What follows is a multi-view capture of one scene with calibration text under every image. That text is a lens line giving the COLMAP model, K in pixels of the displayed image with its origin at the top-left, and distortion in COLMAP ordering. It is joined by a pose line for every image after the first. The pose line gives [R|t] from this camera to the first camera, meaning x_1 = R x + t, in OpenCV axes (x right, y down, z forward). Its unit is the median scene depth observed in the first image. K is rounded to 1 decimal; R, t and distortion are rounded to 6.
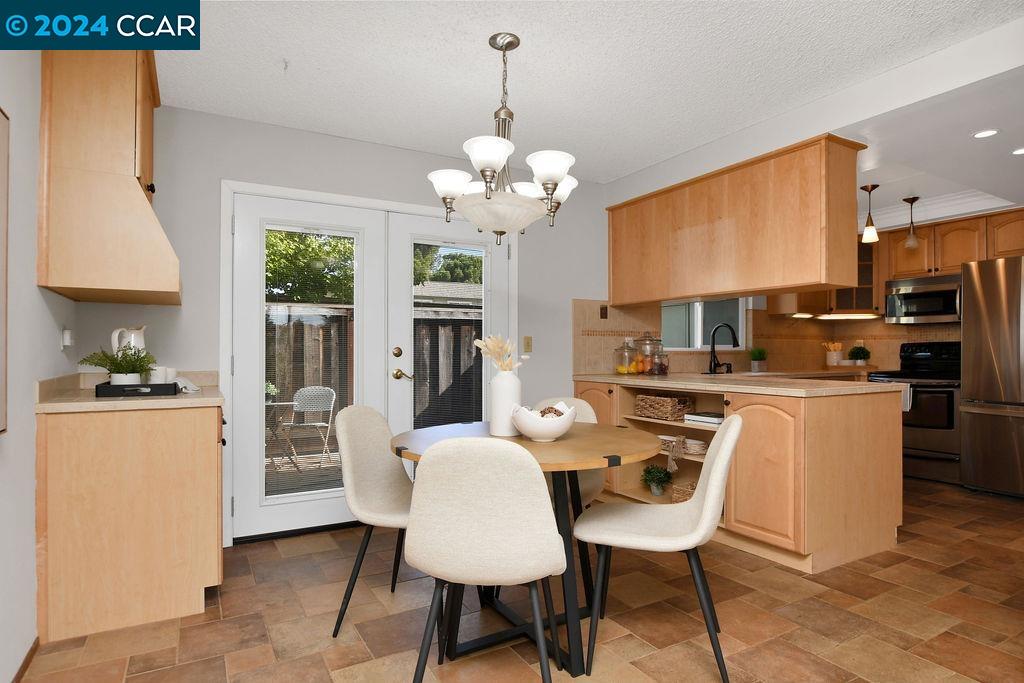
lens RADIAL K [[553.3, 0, 538.0], [0, 553.3, 347.8], [0, 0, 1]] dist [-0.023075, 0.003868]
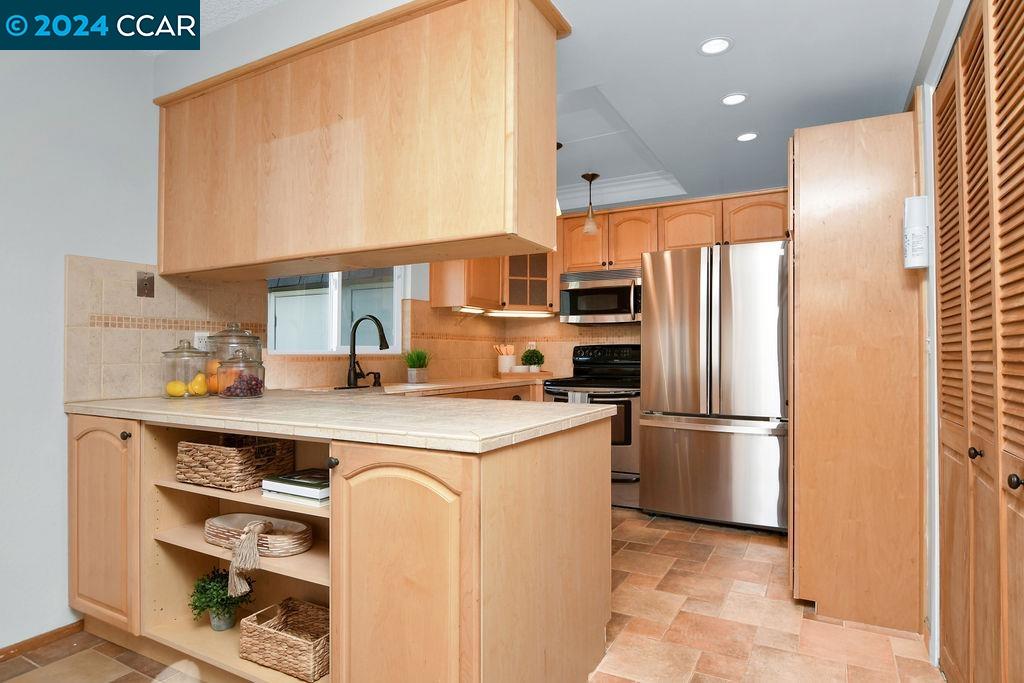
lens RADIAL K [[553.3, 0, 530.7], [0, 553.3, 344.3], [0, 0, 1]] dist [-0.023075, 0.003868]
pose [[0.848650, 0.008830, 0.528881, 0.155728], [-0.002659, 0.999919, -0.012428, 0.000531], [-0.528948, 0.009141, 0.848605, 0.330245]]
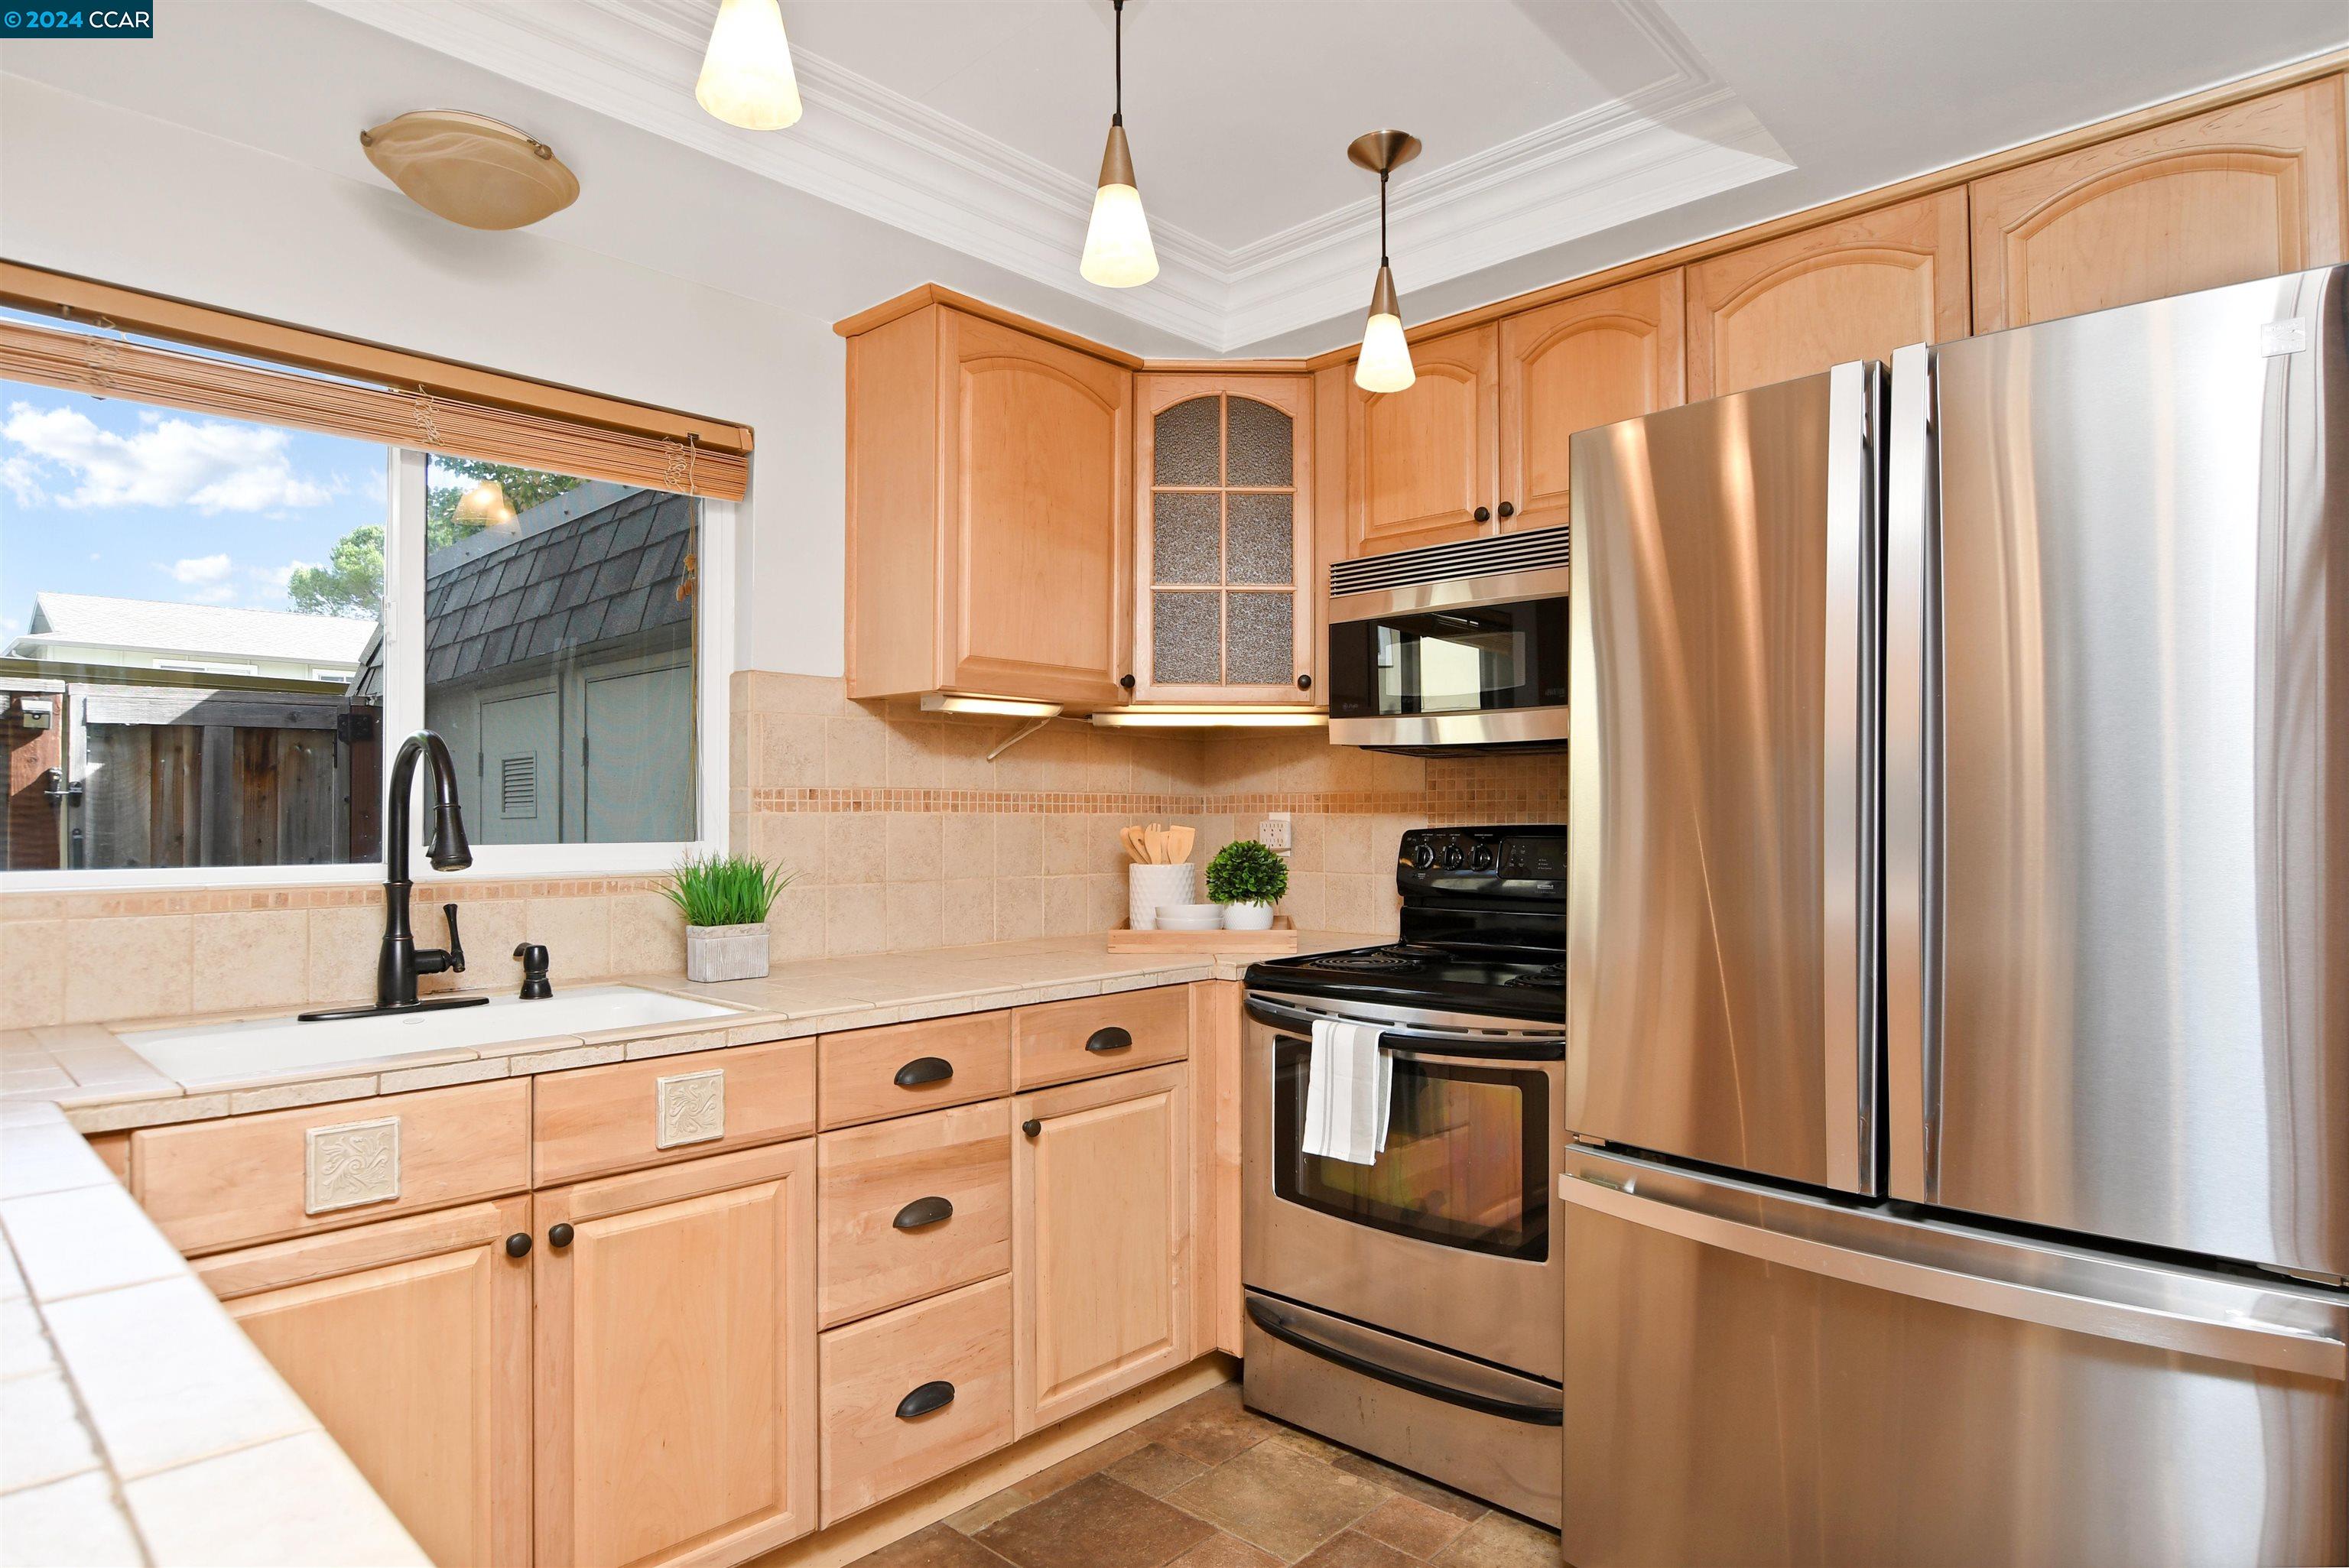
lens RADIAL K [[1269.0, 0, 1278.2], [0, 1269.0, 800.3], [0, 0, 1]] dist [-0.023075, 0.003868]
pose [[0.945294, 0.000548, 0.326218, 0.501378], [0.001531, 0.999980, -0.006117, -0.020616], [-0.326215, 0.006282, 0.945275, 0.572884]]
